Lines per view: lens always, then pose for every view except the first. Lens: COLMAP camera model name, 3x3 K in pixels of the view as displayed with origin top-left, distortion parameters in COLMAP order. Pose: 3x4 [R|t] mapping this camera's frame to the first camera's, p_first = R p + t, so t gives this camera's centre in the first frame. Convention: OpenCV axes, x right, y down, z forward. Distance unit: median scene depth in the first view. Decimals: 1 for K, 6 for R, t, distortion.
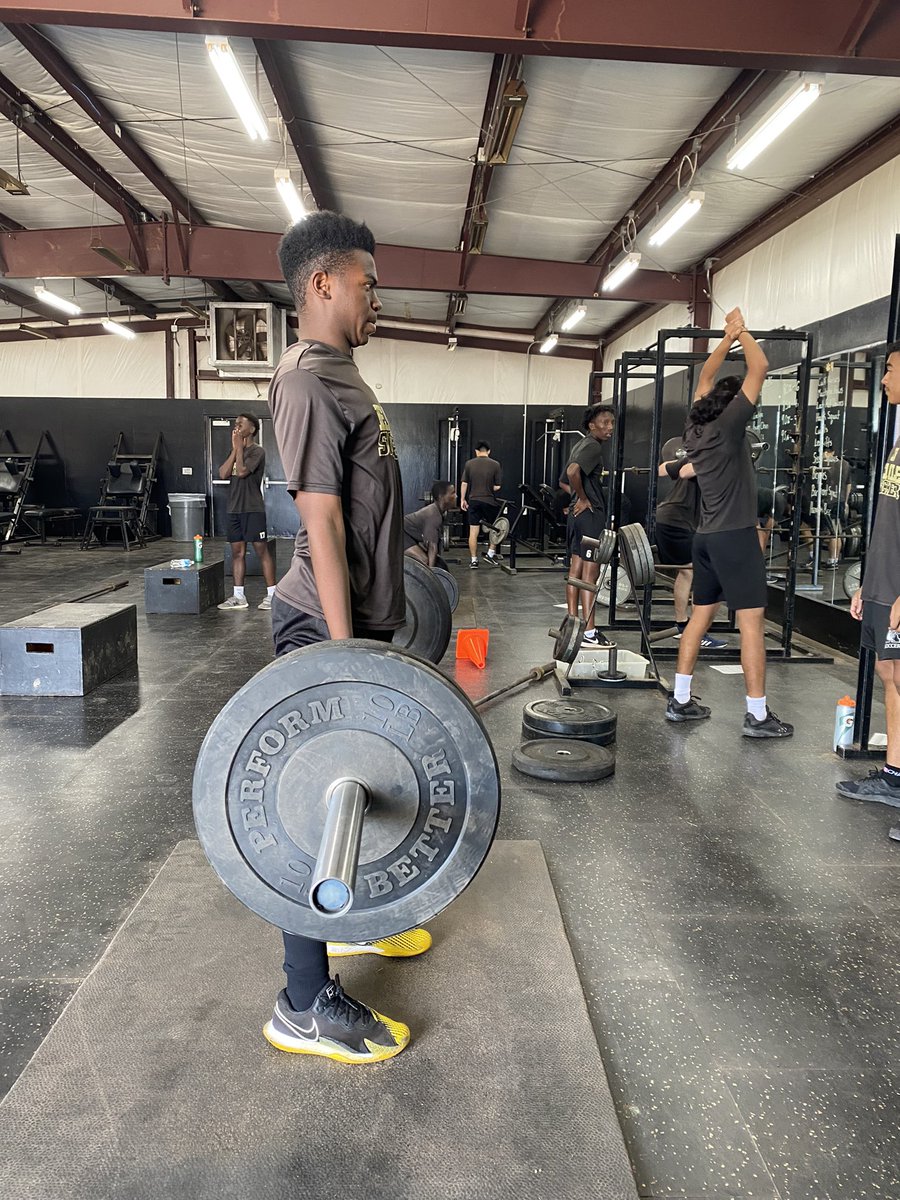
lens RADIAL K [[918.9, 0, 451.6], [0, 918.9, 600.2], [0, 0, 1]] dist [0.000847, -0.001209]
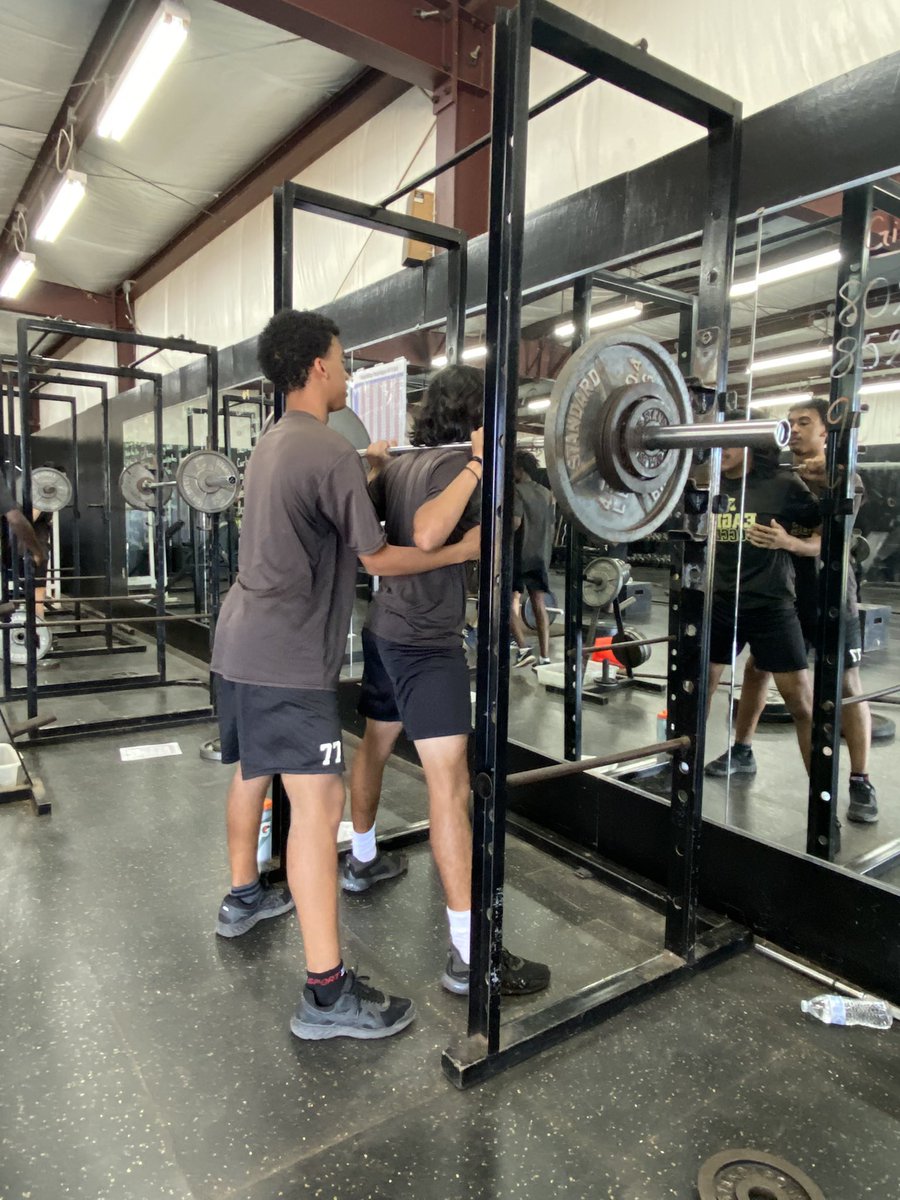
lens RADIAL K [[802.0, 0, 449.6], [0, 802.0, 599.2], [0, 0, 1]] dist [0.000120, 0.000137]
pose [[0.834714, -0.057665, 0.547656, 0.097648], [0.074226, 0.997208, -0.008132, -0.018531], [-0.545658, 0.047438, 0.836664, 0.167272]]
